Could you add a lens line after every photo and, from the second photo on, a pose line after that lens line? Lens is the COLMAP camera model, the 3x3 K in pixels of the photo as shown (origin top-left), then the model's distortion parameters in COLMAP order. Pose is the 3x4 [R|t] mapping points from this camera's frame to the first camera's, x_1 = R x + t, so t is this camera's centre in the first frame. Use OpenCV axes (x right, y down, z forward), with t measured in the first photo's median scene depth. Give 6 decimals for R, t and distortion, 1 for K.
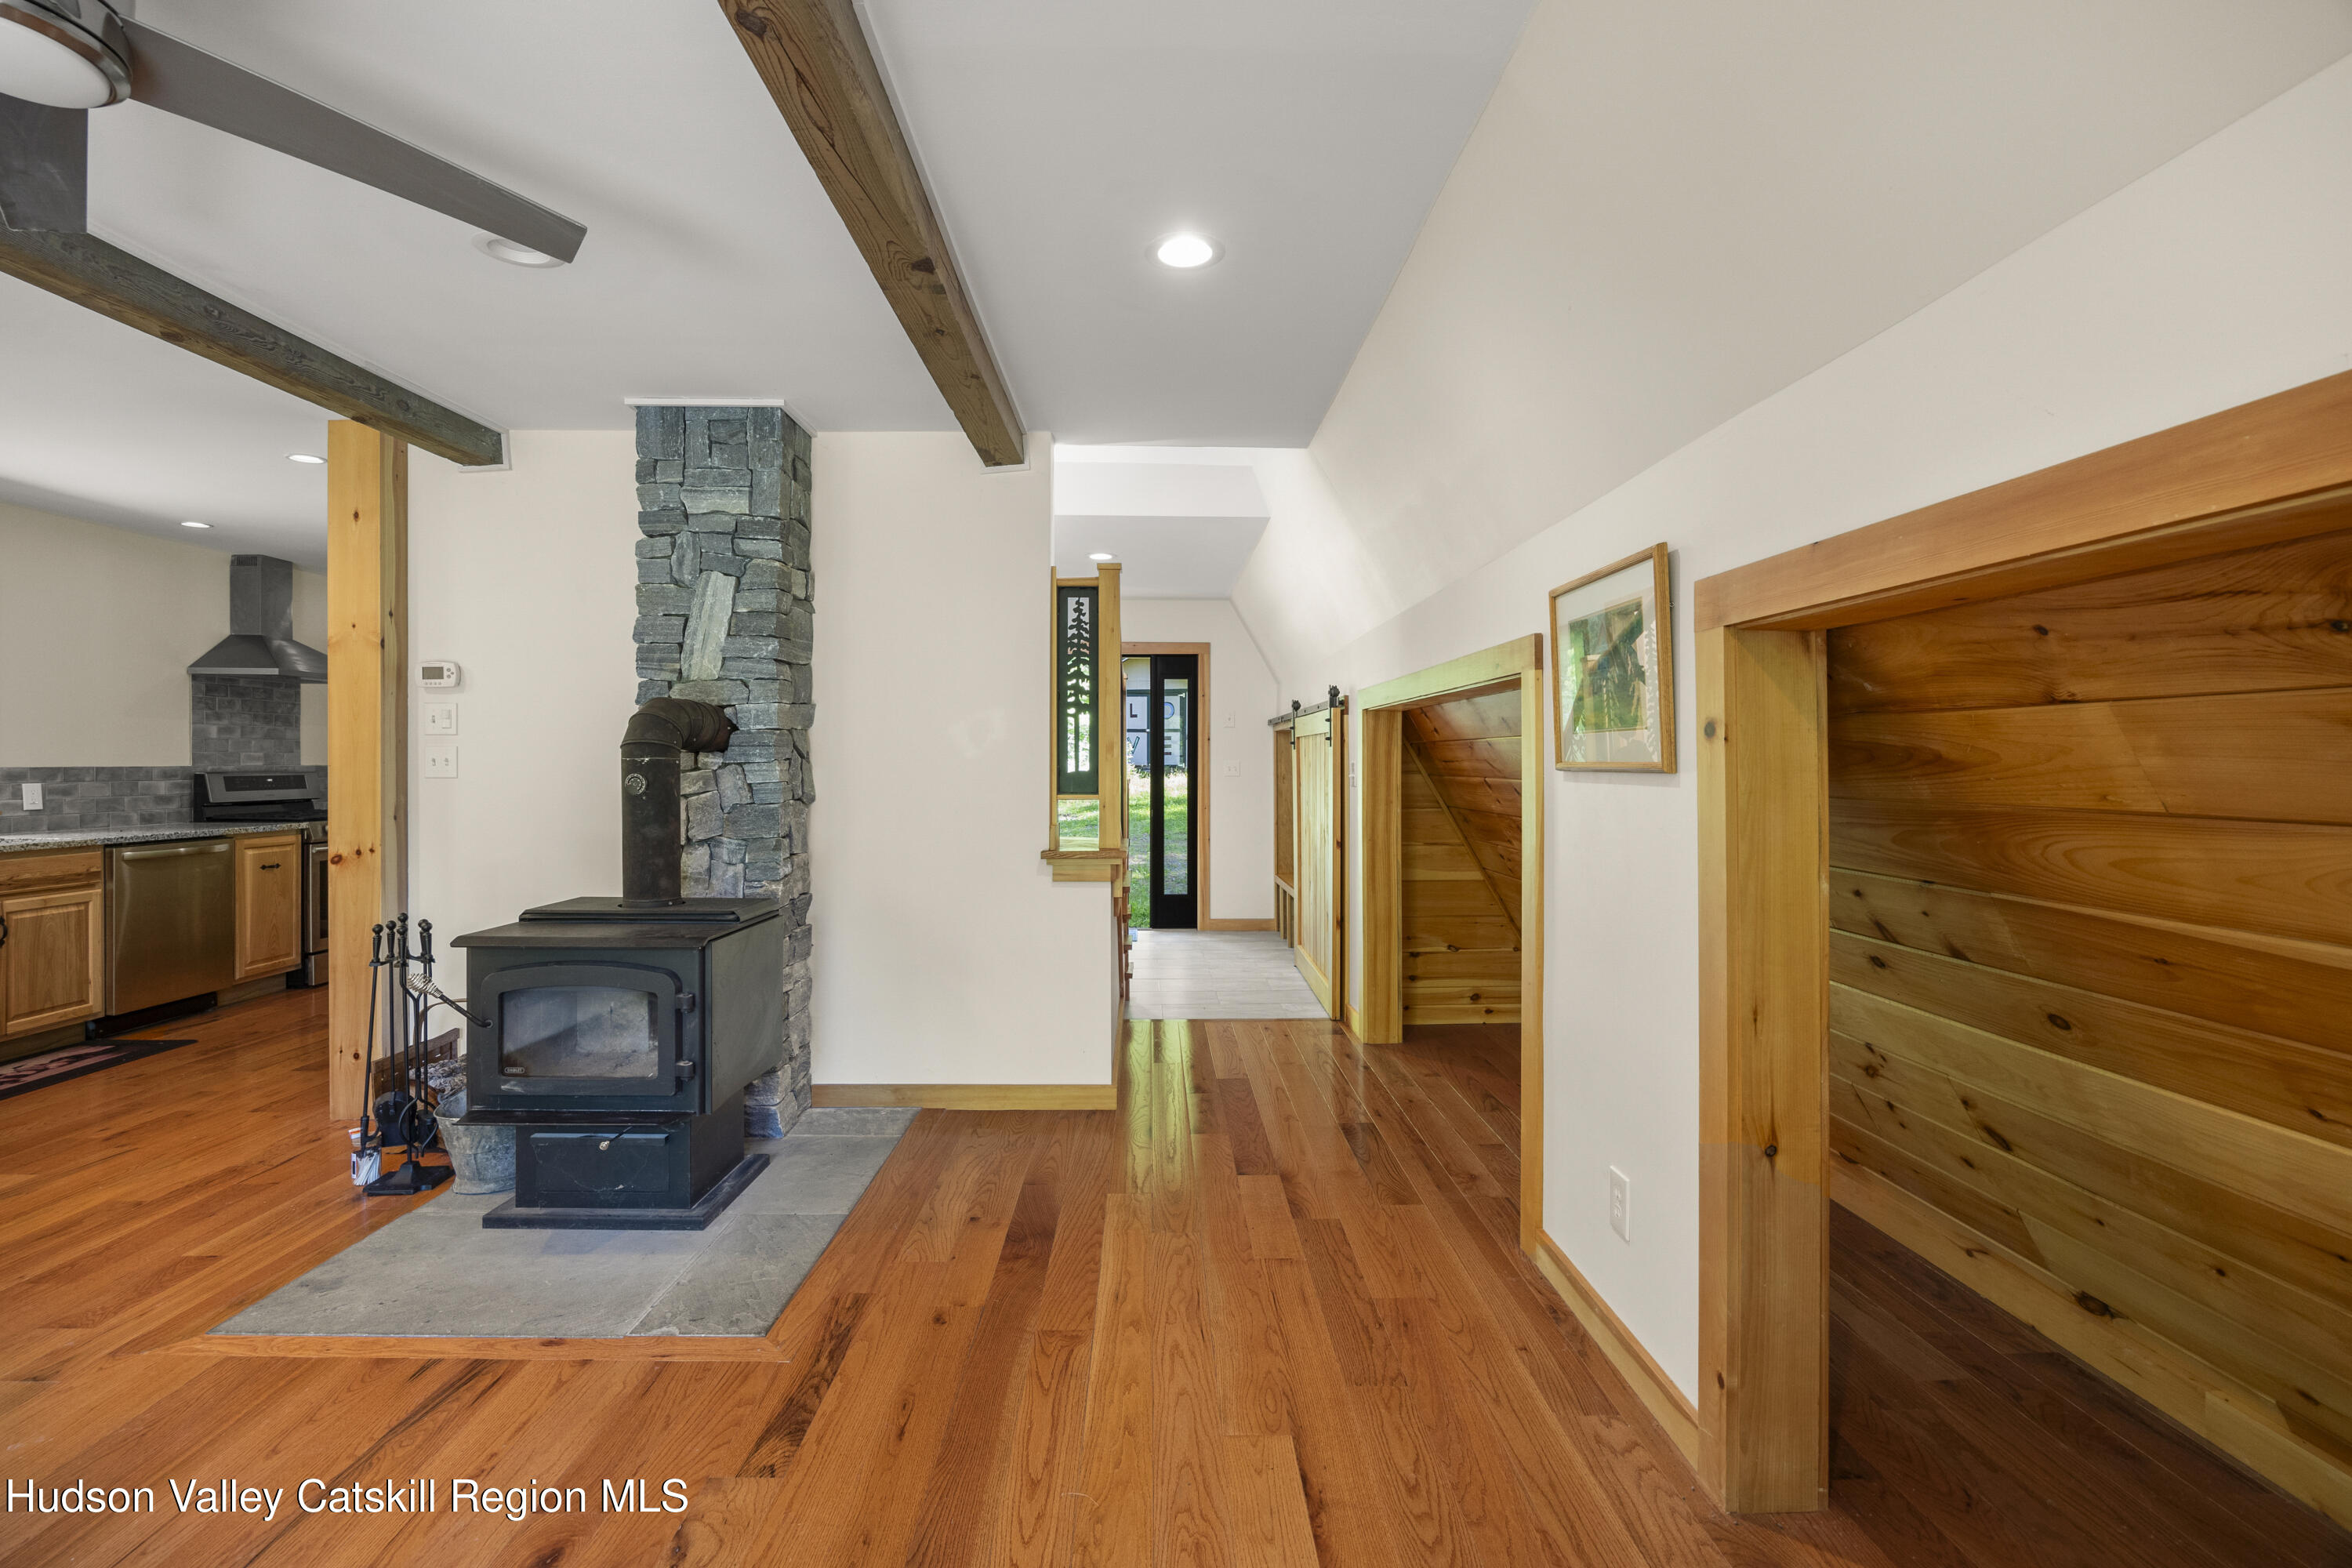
lens RADIAL K [[1013.7, 0, 1166.7], [0, 1013.7, 763.5], [0, 0, 1]] dist [-0.016766, 0.001320]
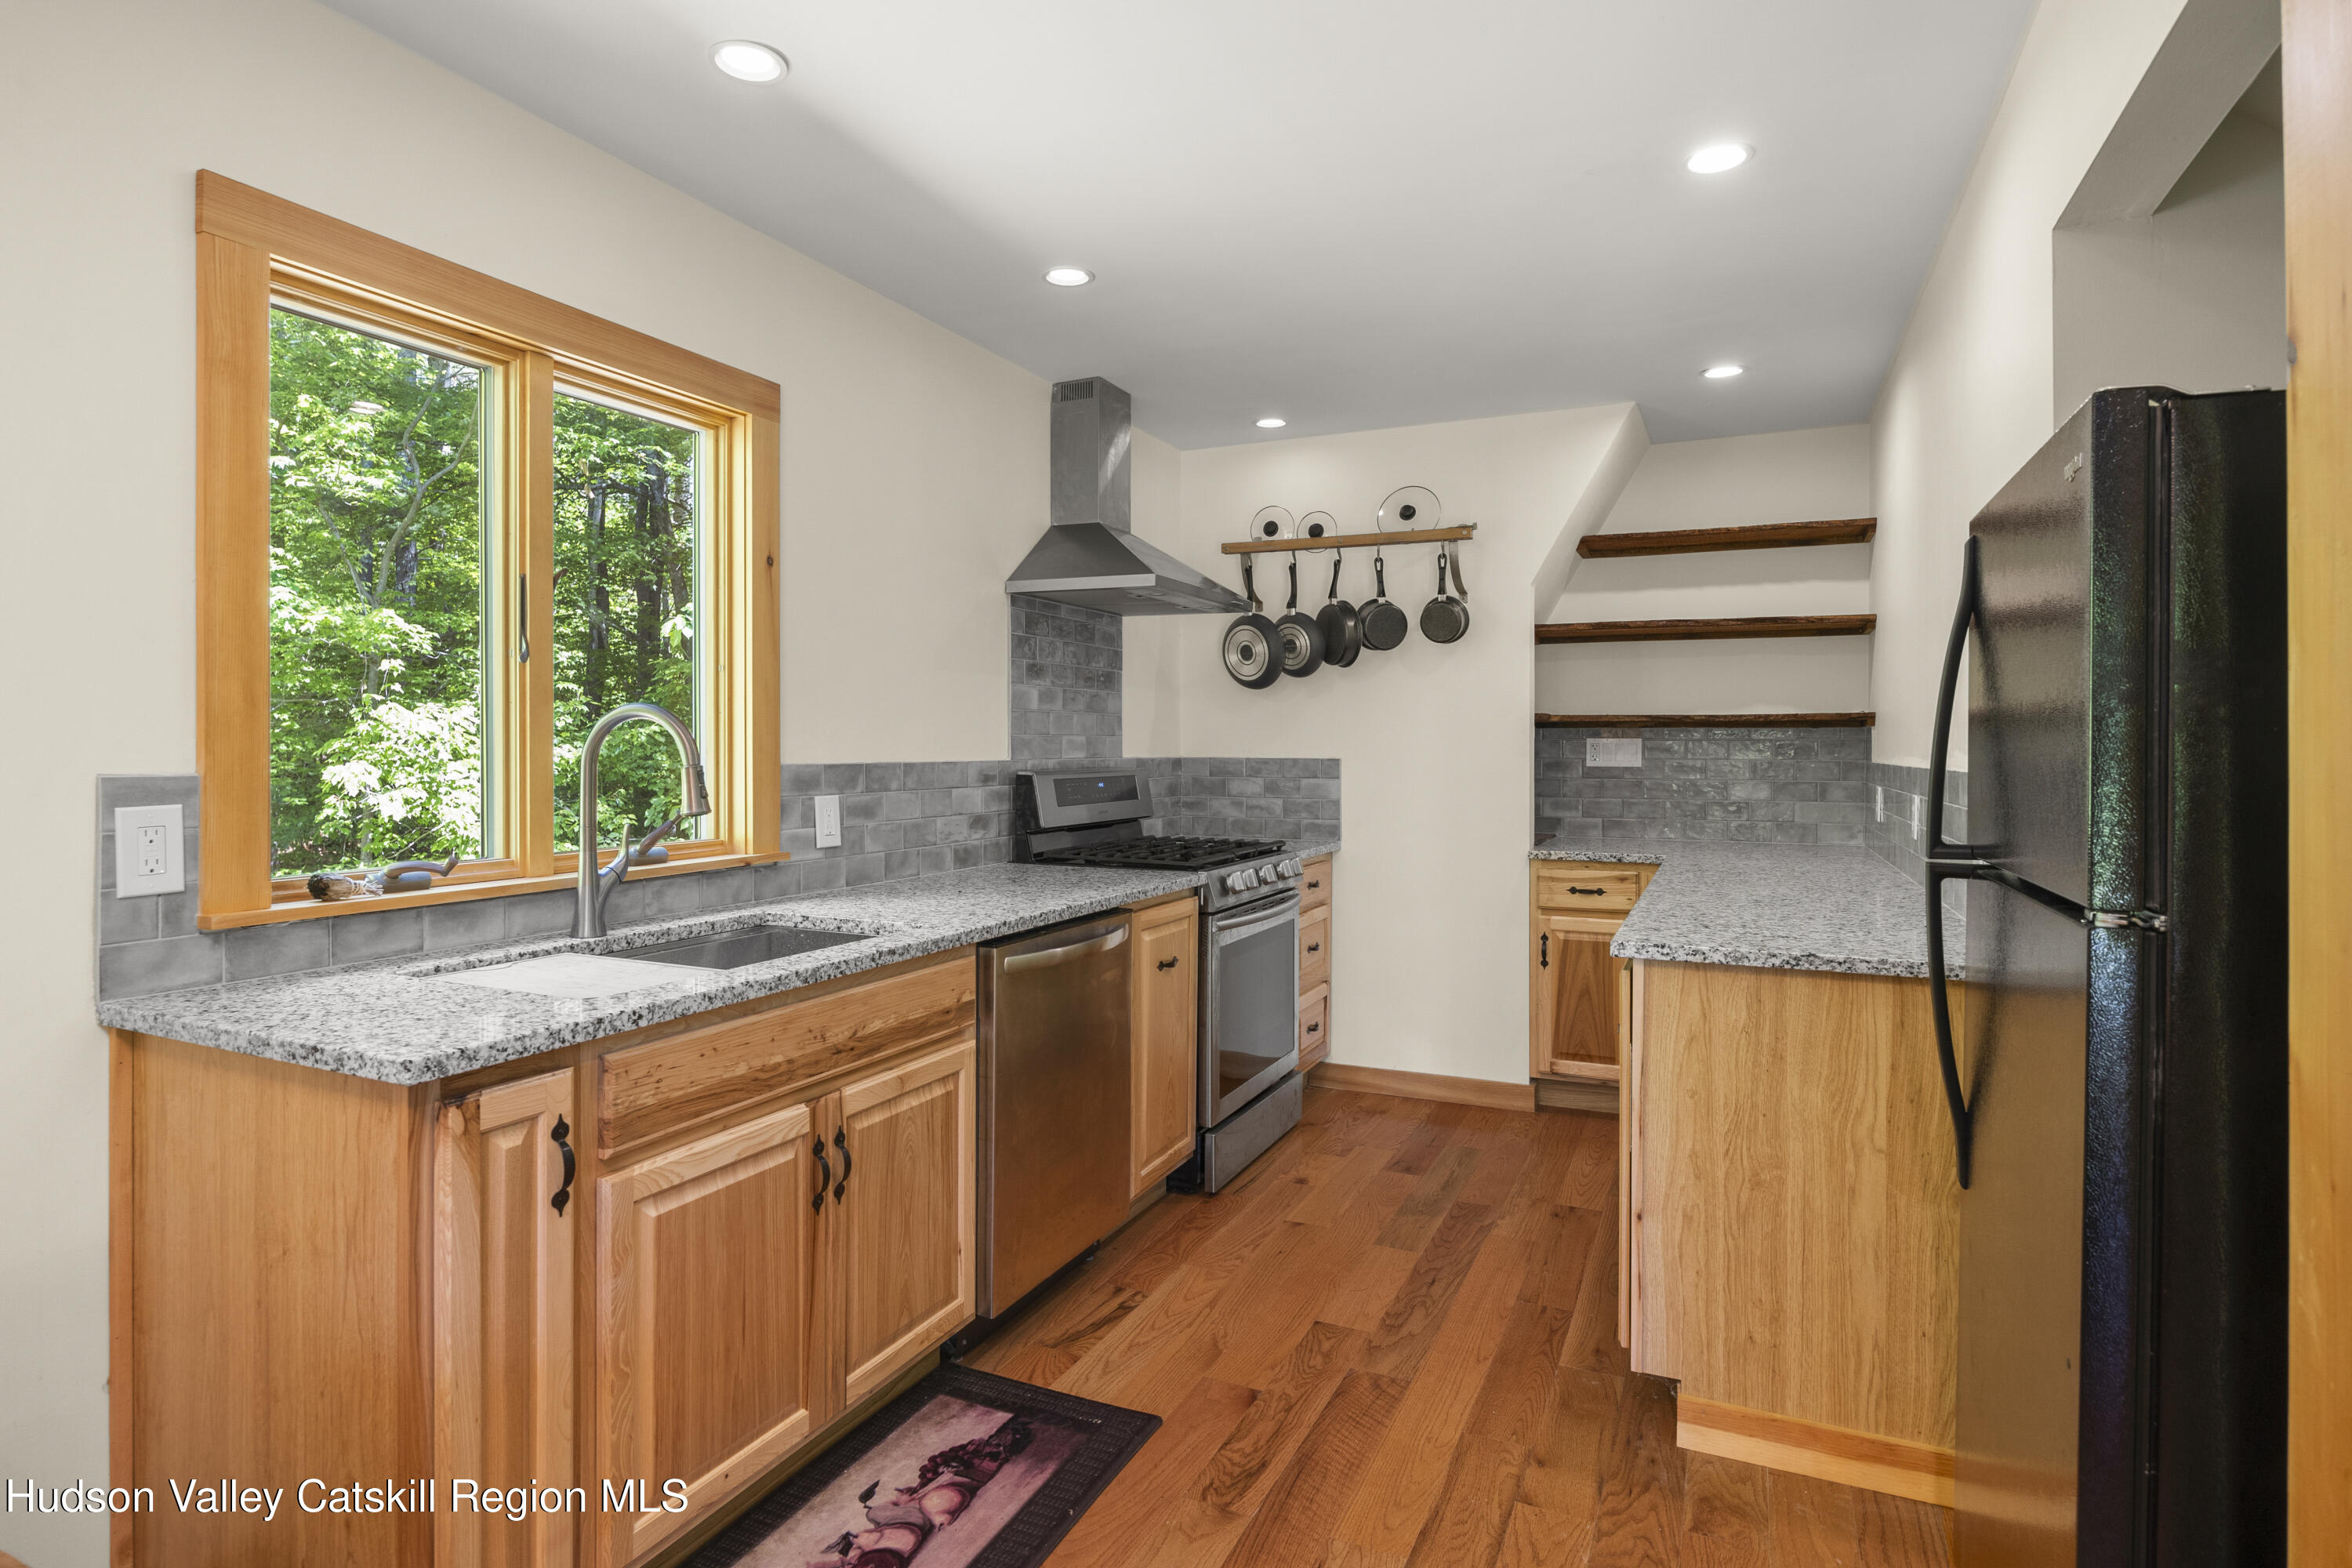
lens RADIAL K [[1237.6, 0, 1192.5], [0, 1237.6, 746.1], [0, 0, 1]] dist [-0.005989, -0.000030]
pose [[0.898250, 0.001501, -0.439483, -0.980157], [-0.002289, 0.999997, -0.001263, -0.007655], [0.439479, 0.002140, 0.898250, 0.720670]]
